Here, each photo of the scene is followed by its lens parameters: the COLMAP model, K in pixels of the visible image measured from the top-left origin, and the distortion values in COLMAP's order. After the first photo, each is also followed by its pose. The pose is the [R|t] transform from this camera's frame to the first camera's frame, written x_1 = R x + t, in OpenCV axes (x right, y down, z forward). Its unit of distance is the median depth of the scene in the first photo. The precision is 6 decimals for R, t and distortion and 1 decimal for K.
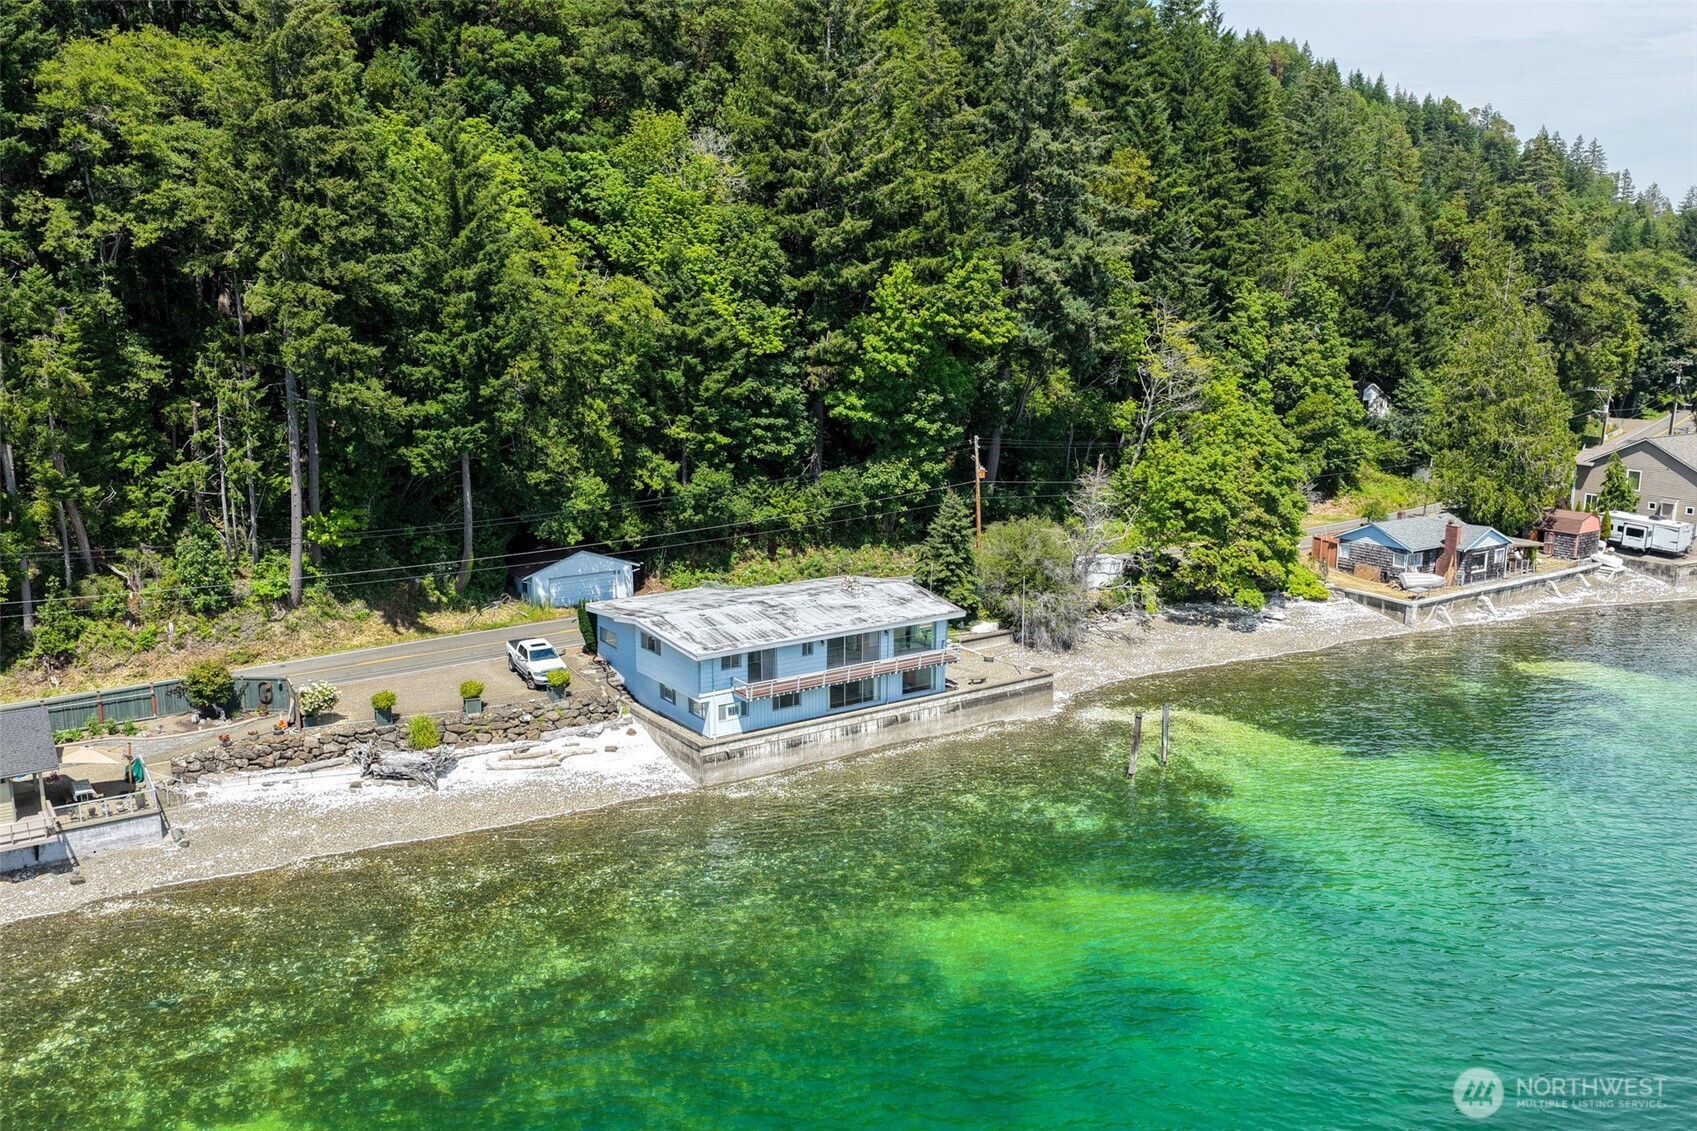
lens RADIAL K [[1421.8, 0, 848.5], [0, 1421.8, 565.5], [0, 0, 1]] dist [-0.011901, 0.051345]
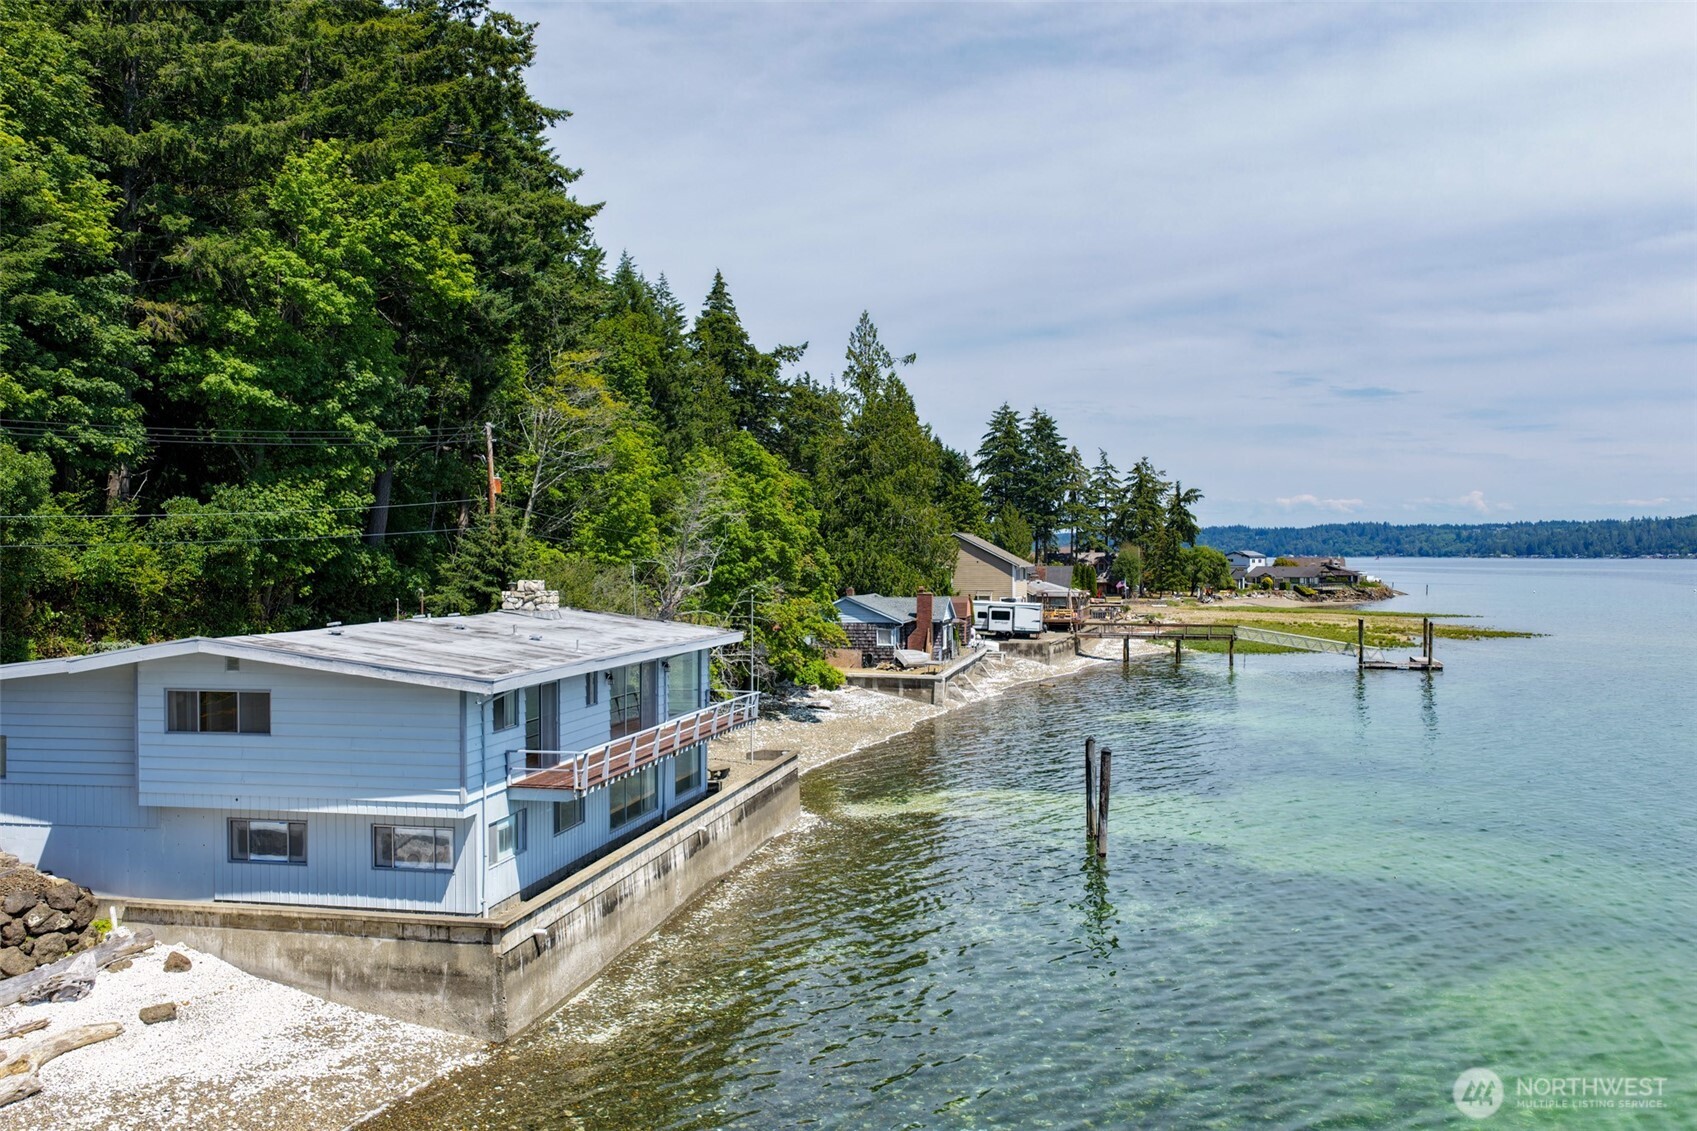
lens RADIAL K [[1421.8, 0, 848.5], [0, 1421.8, 565.5], [0, 0, 1]] dist [-0.011901, 0.051345]
pose [[0.723370, -0.008424, 0.690410, -0.211843], [0.139932, 0.980964, -0.134642, 0.069559], [-0.676133, 0.194006, 0.710778, 0.468155]]
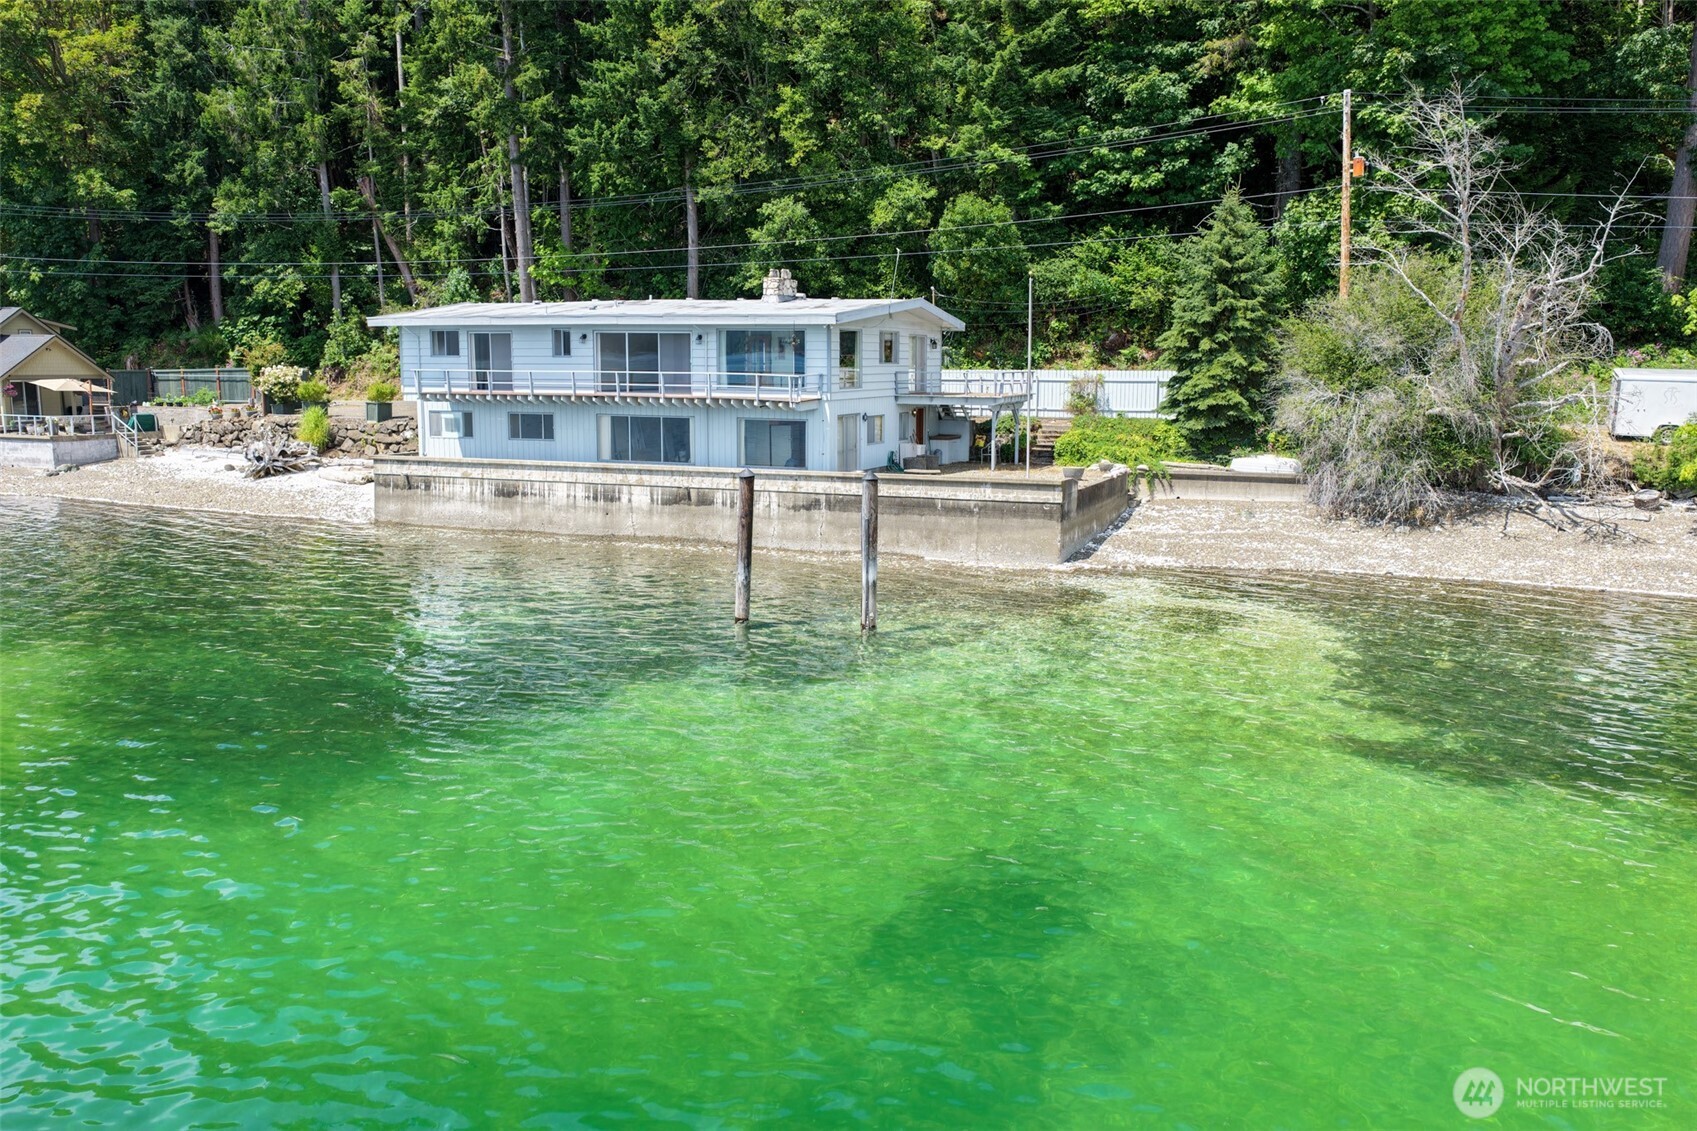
lens RADIAL K [[1421.8, 0, 848.5], [0, 1421.8, 565.5], [0, 0, 1]] dist [-0.011901, 0.051345]
pose [[0.528653, 0.119073, -0.840445, 0.424051], [-0.170607, 0.984813, 0.032212, 0.083864], [0.831517, 0.126357, 0.540938, 0.593756]]
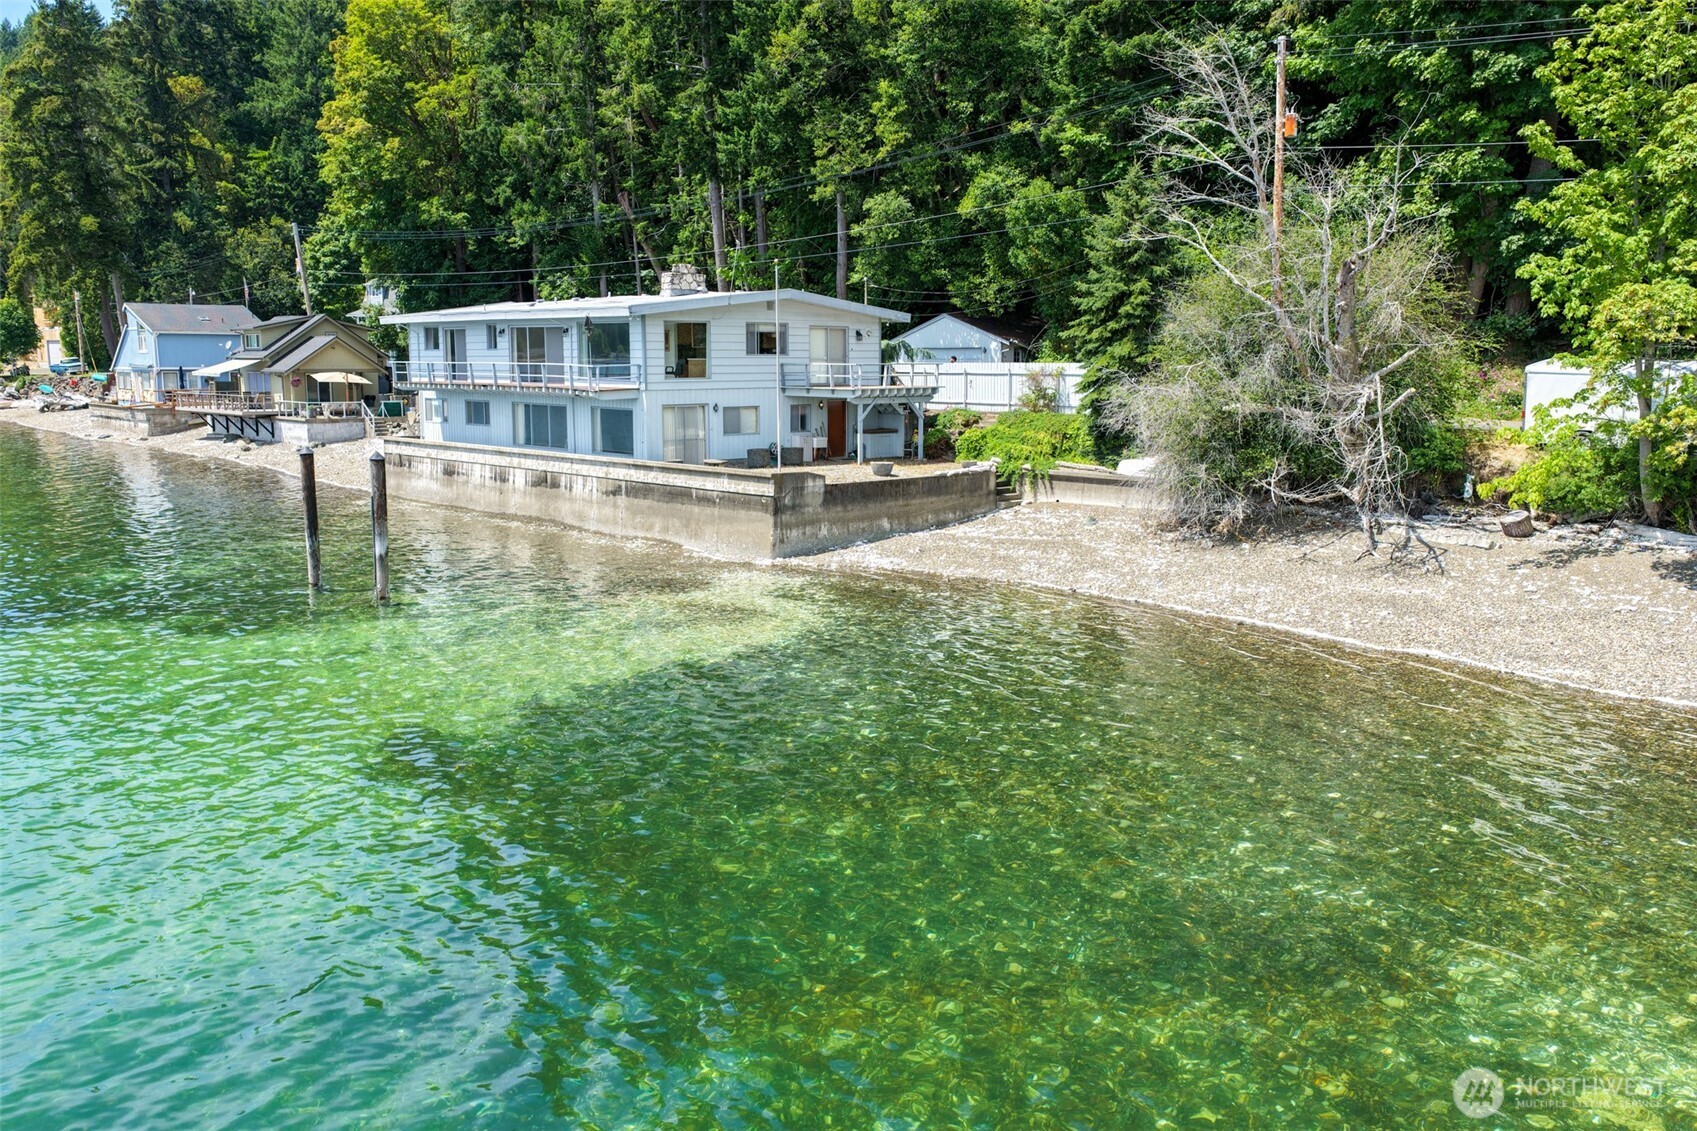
lens RADIAL K [[1421.8, 0, 848.5], [0, 1421.8, 565.5], [0, 0, 1]] dist [-0.011901, 0.051345]
pose [[0.128520, 0.138679, -0.981963, 0.503920], [-0.199050, 0.973631, 0.111451, 0.040934], [0.971525, 0.181136, 0.152736, 0.817754]]
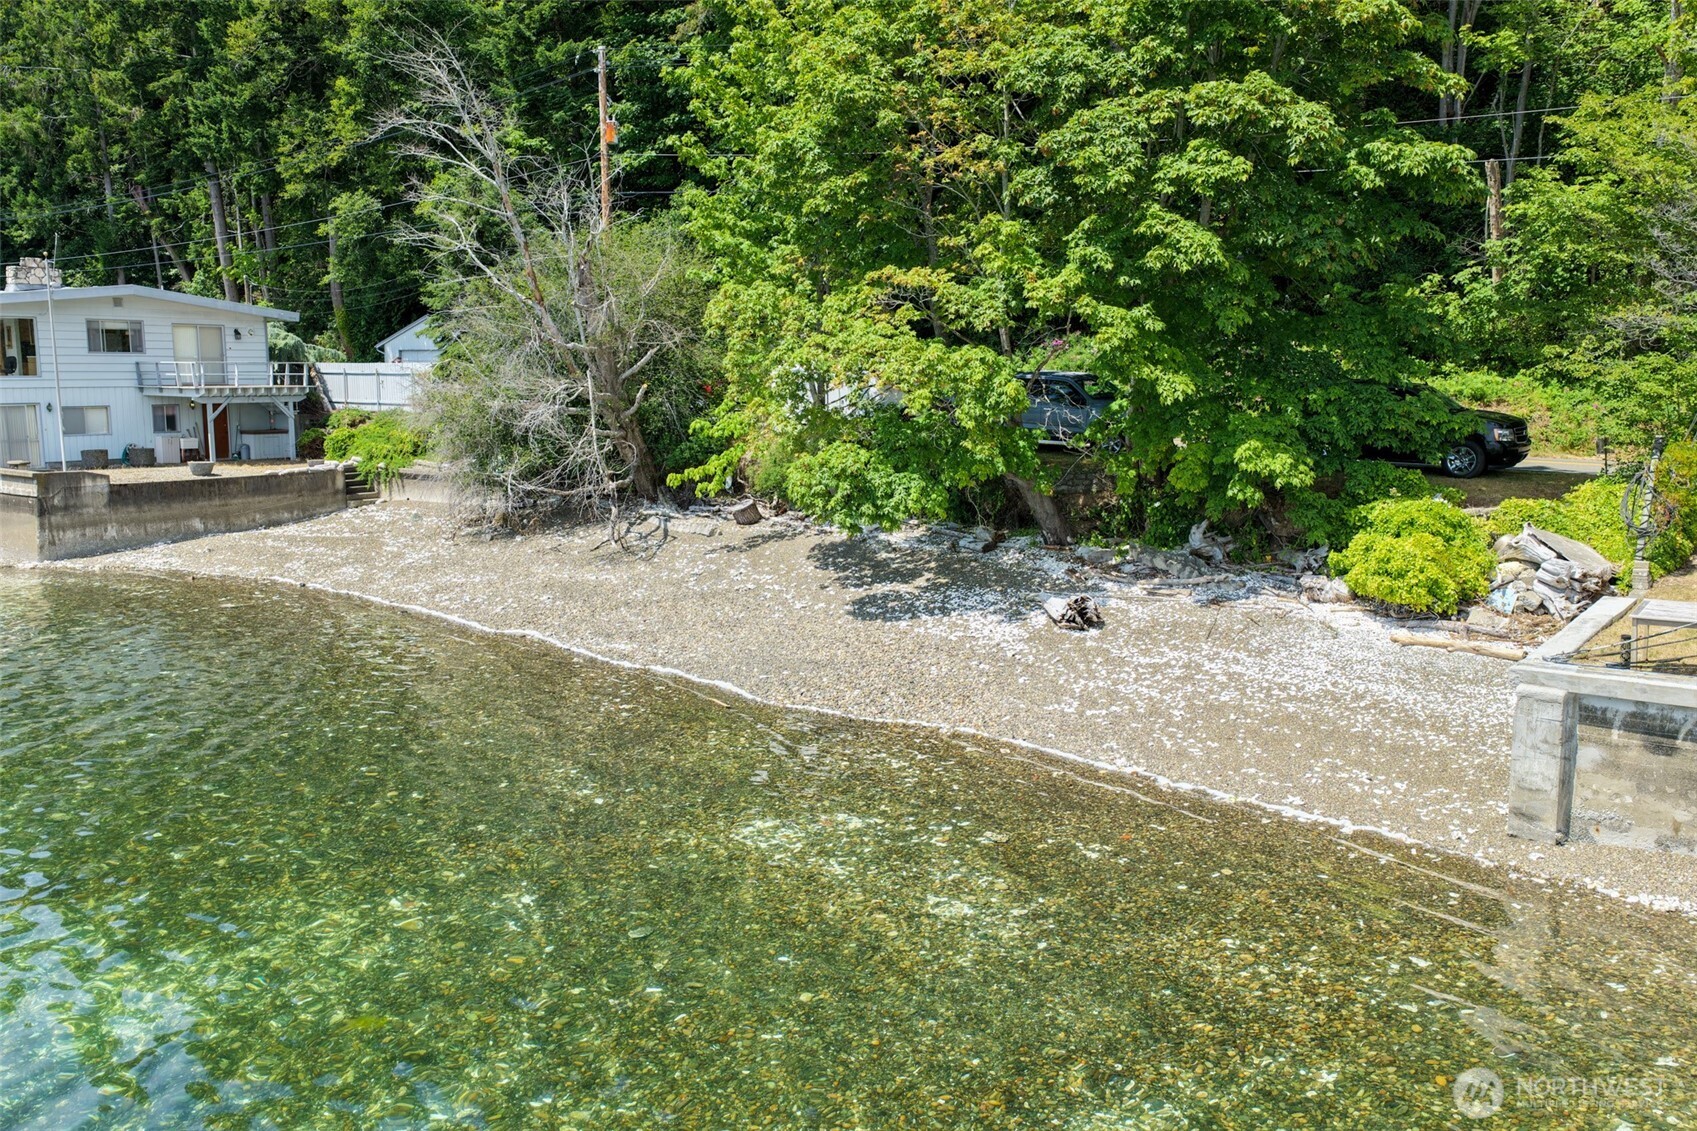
lens RADIAL K [[1421.8, 0, 848.5], [0, 1421.8, 565.5], [0, 0, 1]] dist [-0.011901, 0.051345]
pose [[0.305261, 0.127976, -0.943630, 0.539293], [-0.192317, 0.978795, 0.070531, 0.020239], [0.932647, 0.159946, 0.323400, 0.933099]]
